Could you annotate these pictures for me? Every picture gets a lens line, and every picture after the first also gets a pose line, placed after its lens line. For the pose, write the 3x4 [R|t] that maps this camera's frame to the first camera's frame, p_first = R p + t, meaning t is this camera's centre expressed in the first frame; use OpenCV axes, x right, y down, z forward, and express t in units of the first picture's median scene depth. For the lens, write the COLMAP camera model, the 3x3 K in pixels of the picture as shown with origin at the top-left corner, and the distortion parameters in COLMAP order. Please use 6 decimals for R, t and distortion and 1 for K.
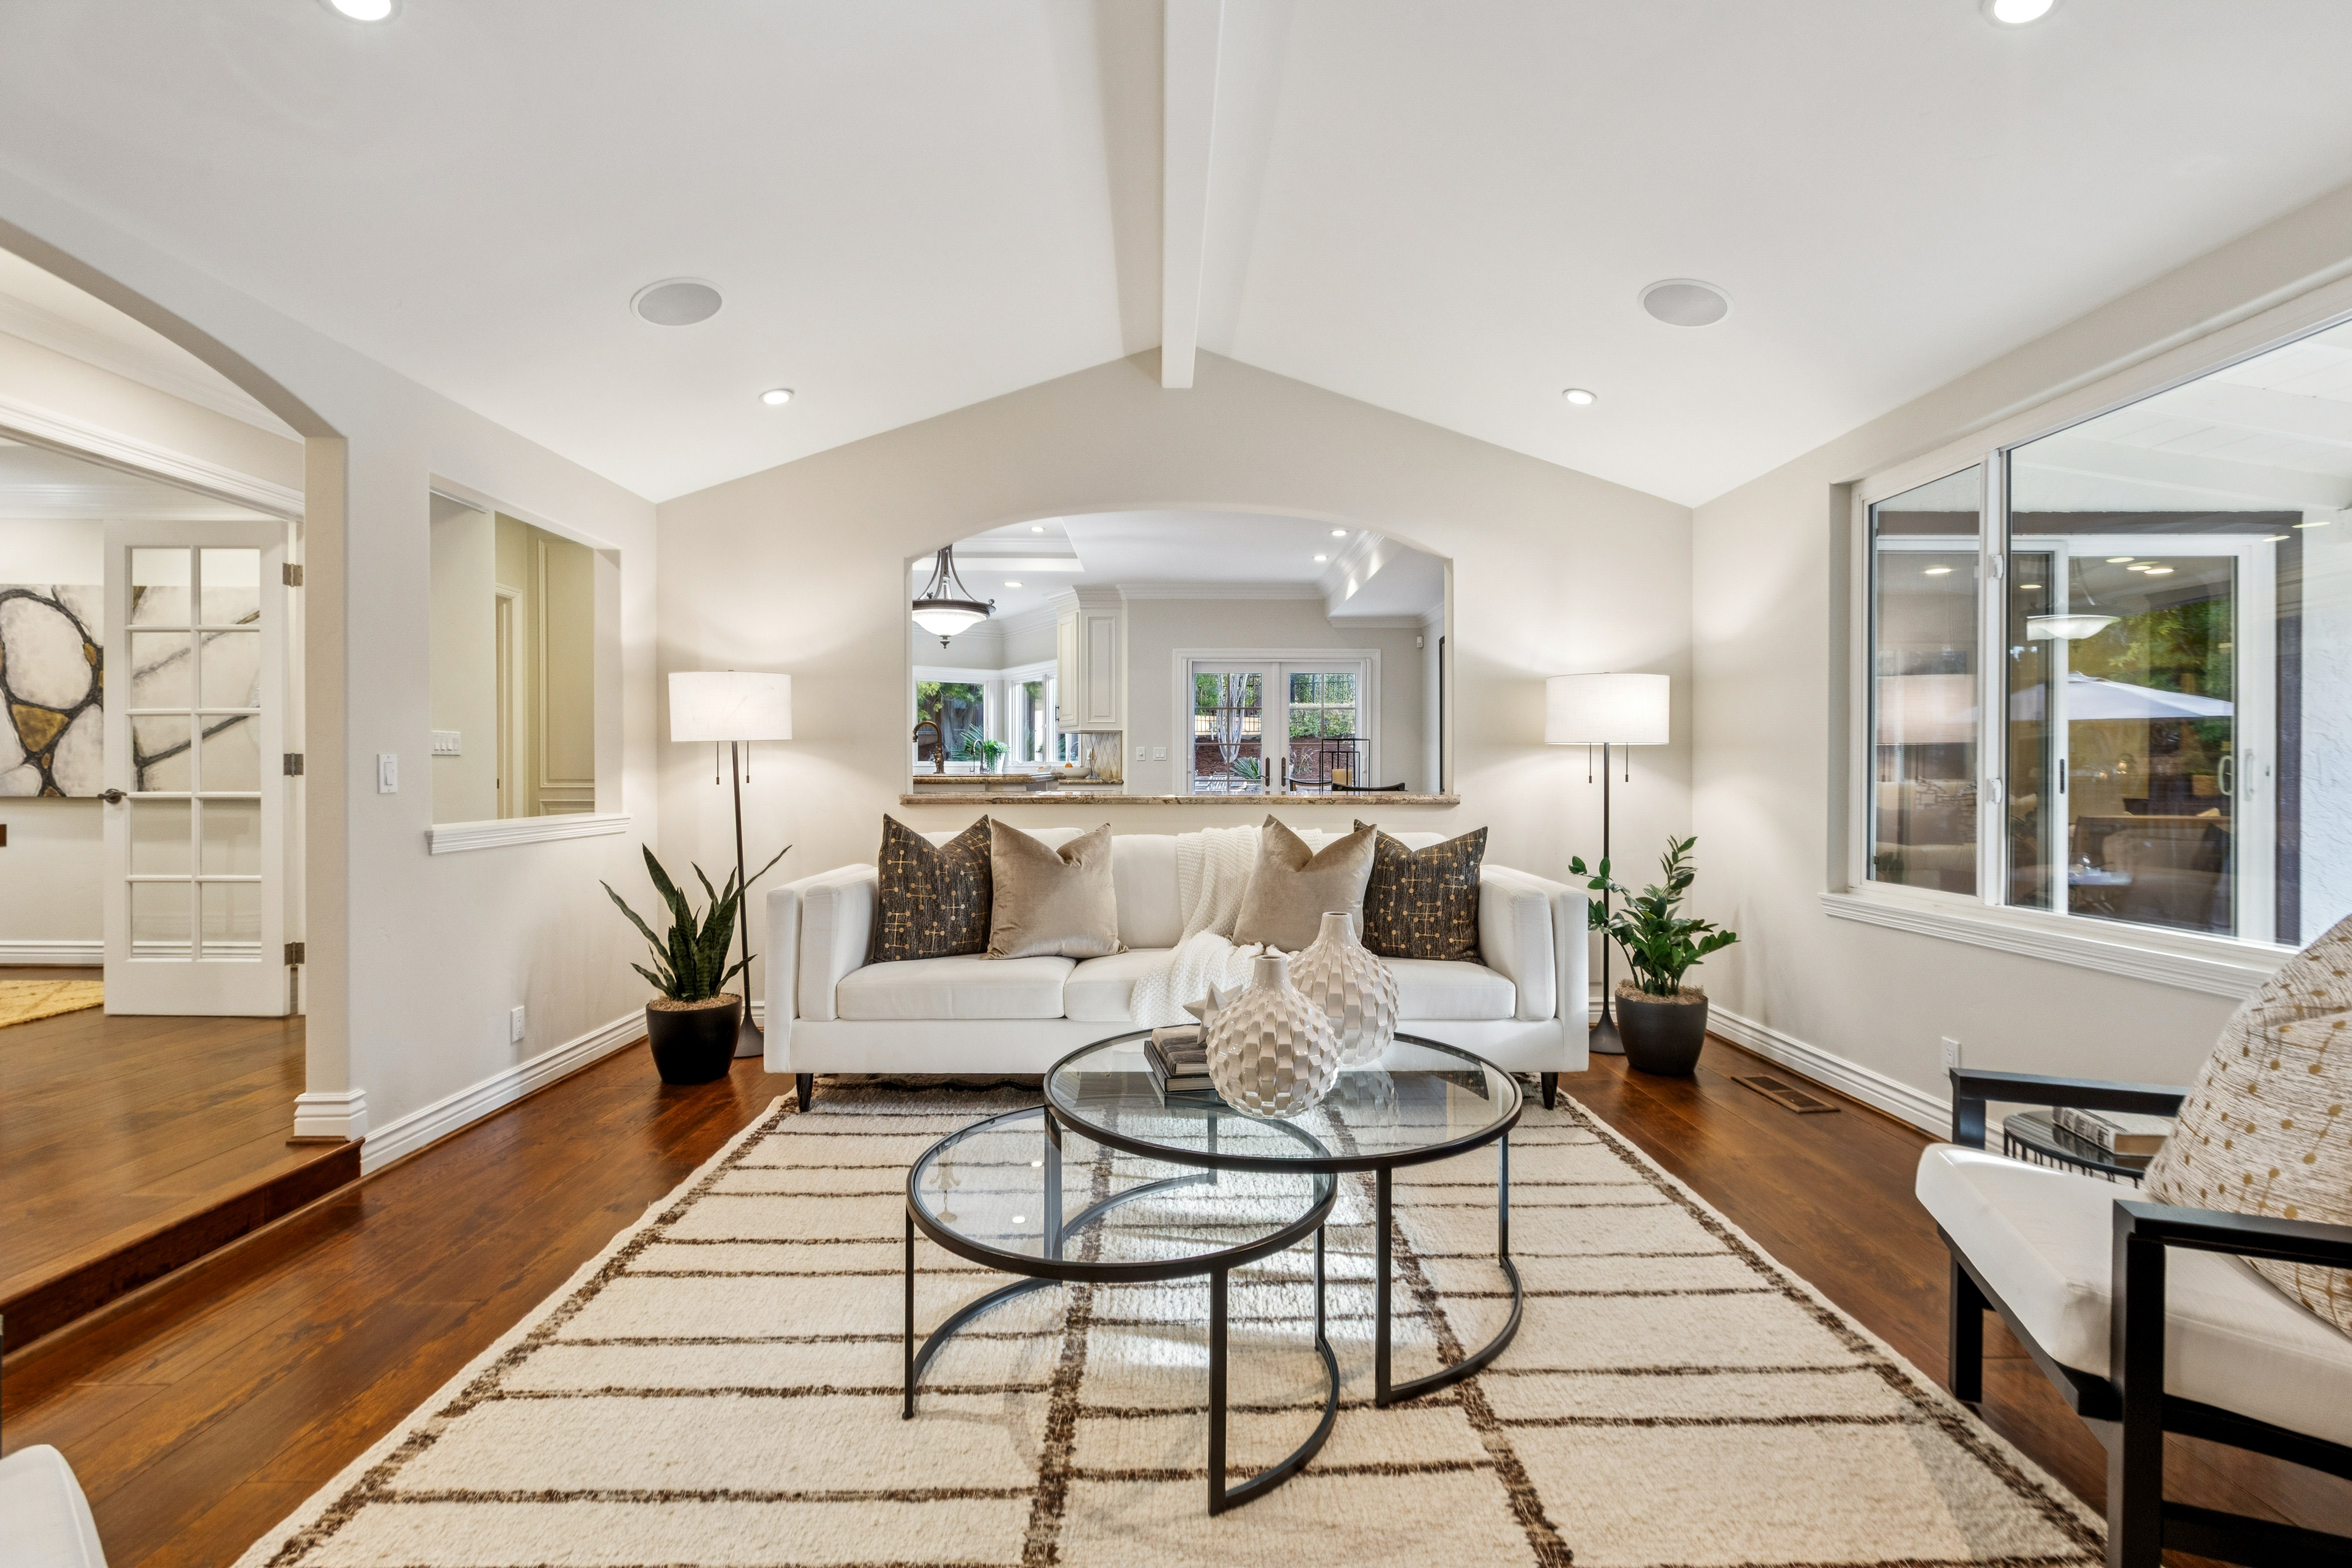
lens RADIAL K [[1047.8, 0, 1183.0], [0, 1047.8, 771.1], [0, 0, 1]] dist [-0.002055, -0.000094]
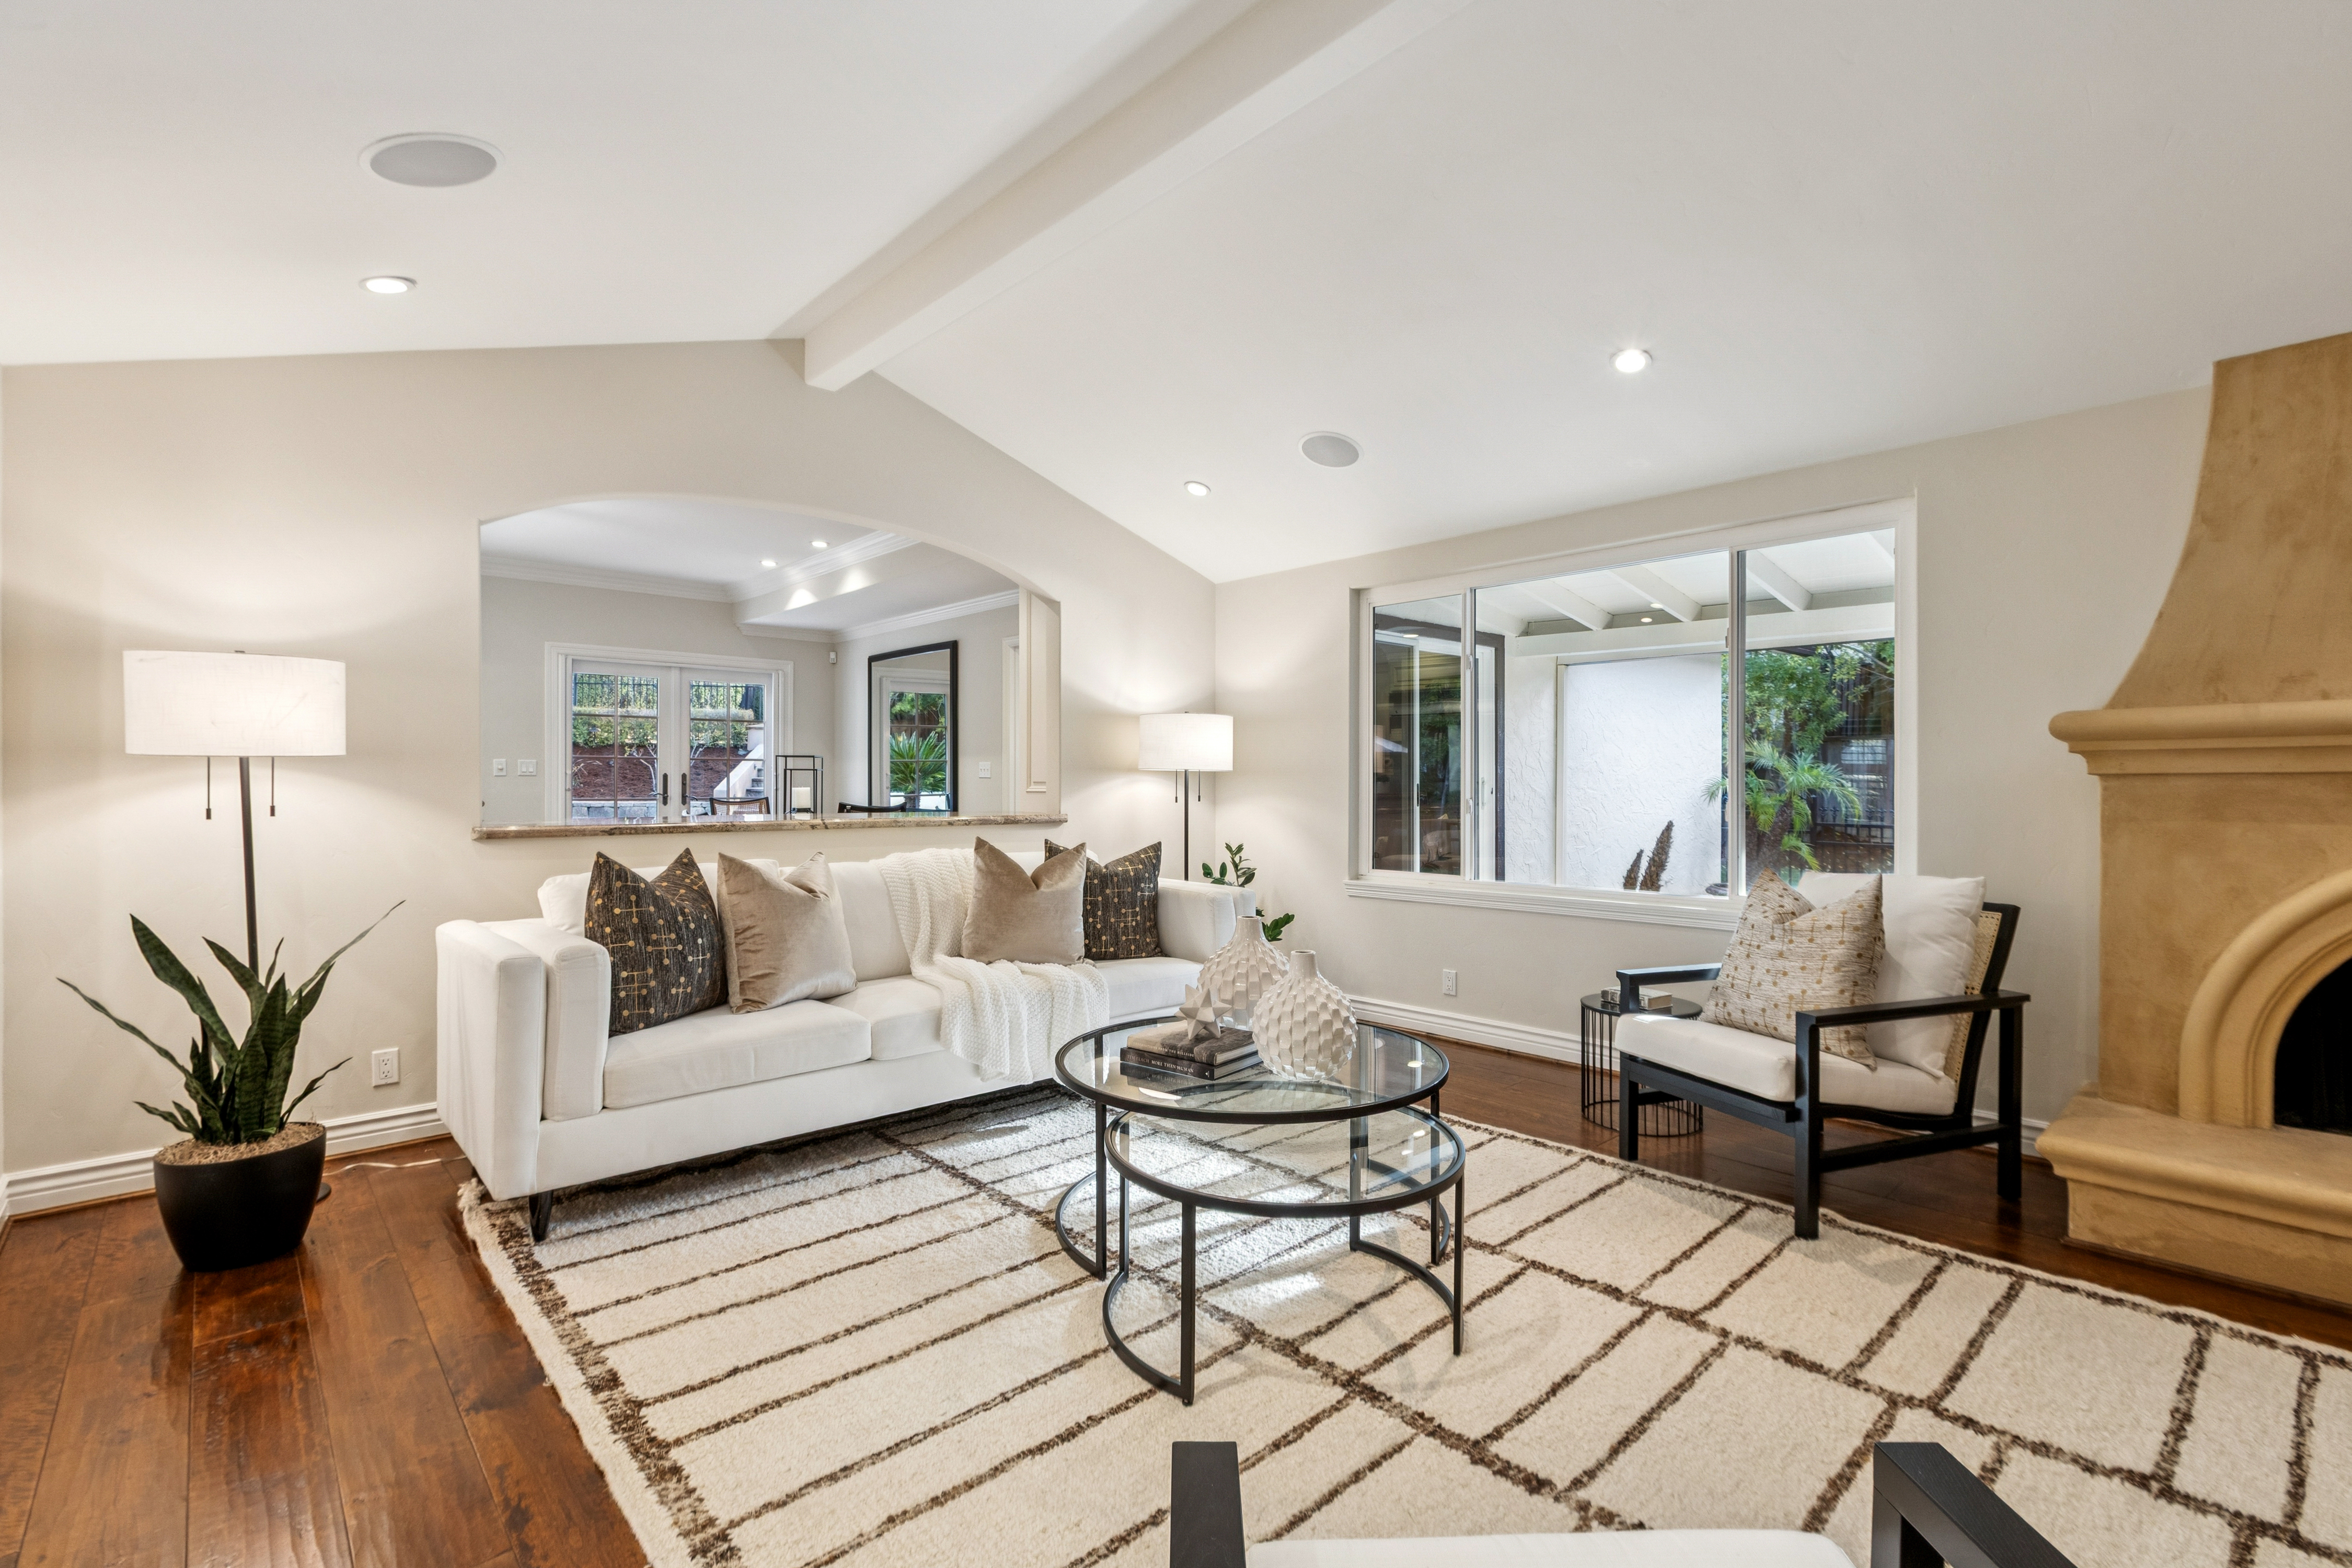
lens RADIAL K [[1060.1, 0, 1186.6], [0, 1060.1, 777.0], [0, 0, 1]] dist [-0.000628, 0.000199]
pose [[0.745210, 0.004785, 0.666813, -0.541077], [-0.001031, 0.999981, -0.006024, -0.013966], [-0.666829, 0.003801, 0.745201, 0.097564]]
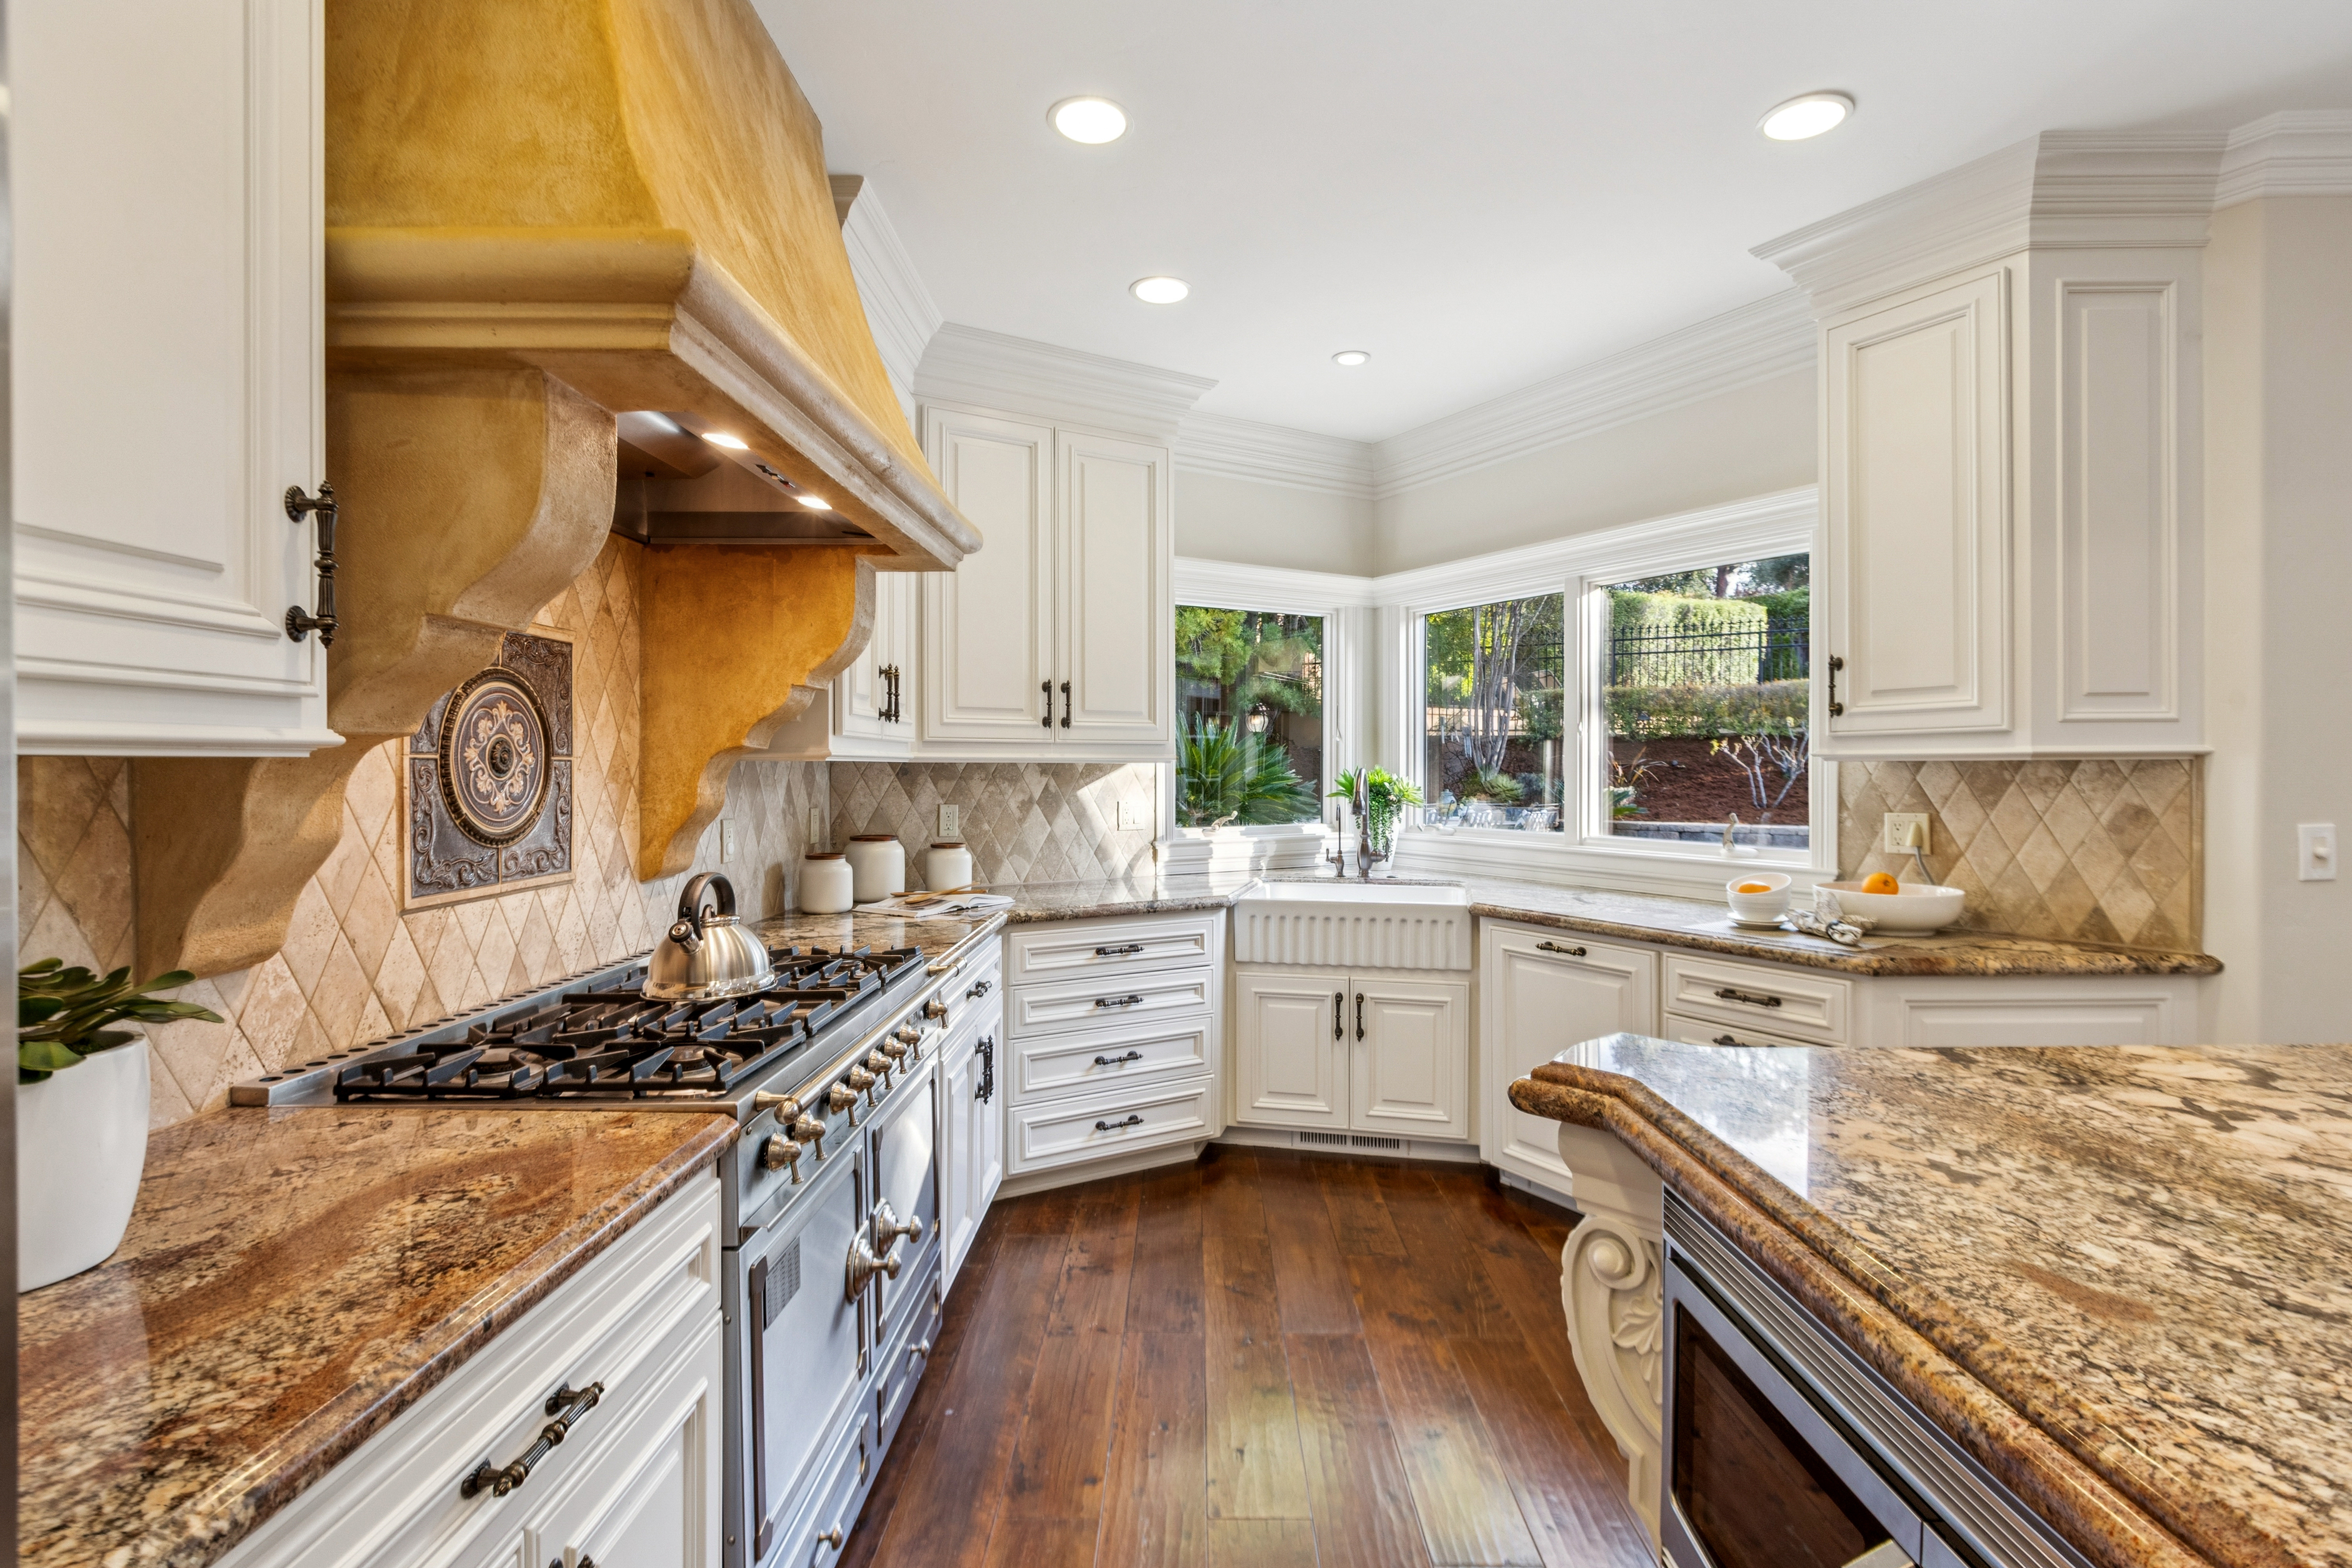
lens RADIAL K [[1127.3, 0, 1187.8], [0, 1127.3, 771.7], [0, 0, 1]] dist [-0.000569, 0.000076]
pose [[0.999867, -0.004125, -0.015750, -0.809429], [0.004141, 0.999991, 0.001004, -0.096389], [0.015745, -0.001069, 0.999875, 2.063006]]
